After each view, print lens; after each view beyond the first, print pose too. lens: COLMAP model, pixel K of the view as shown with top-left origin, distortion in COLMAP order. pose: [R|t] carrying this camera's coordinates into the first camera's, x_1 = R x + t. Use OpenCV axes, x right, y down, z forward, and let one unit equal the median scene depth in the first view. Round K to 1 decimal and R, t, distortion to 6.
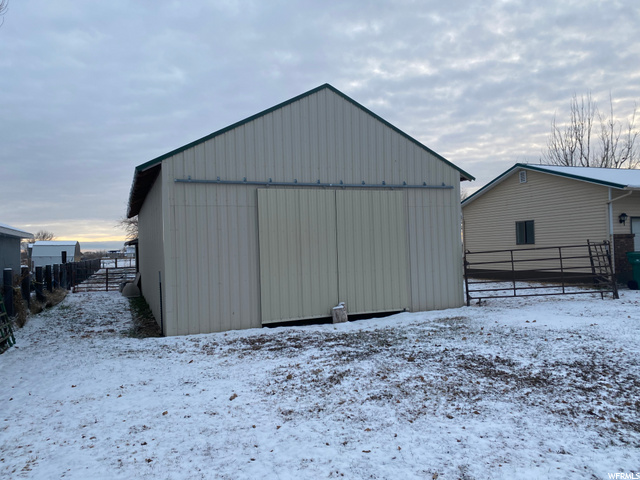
lens RADIAL K [[486.4, 0, 320.5], [0, 486.4, 227.8], [0, 0, 1]] dist [0.020265, -0.026046]
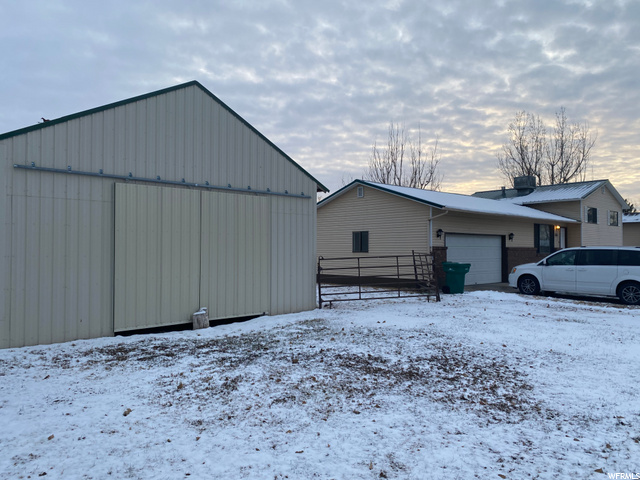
lens RADIAL K [[486.4, 0, 320.5], [0, 486.4, 227.8], [0, 0, 1]] dist [0.020265, -0.026046]
pose [[0.930671, 0.049807, 0.362452, -0.102253], [-0.046758, 0.998758, -0.017185, 0.001080], [-0.362858, -0.000954, 0.931844, 0.011017]]
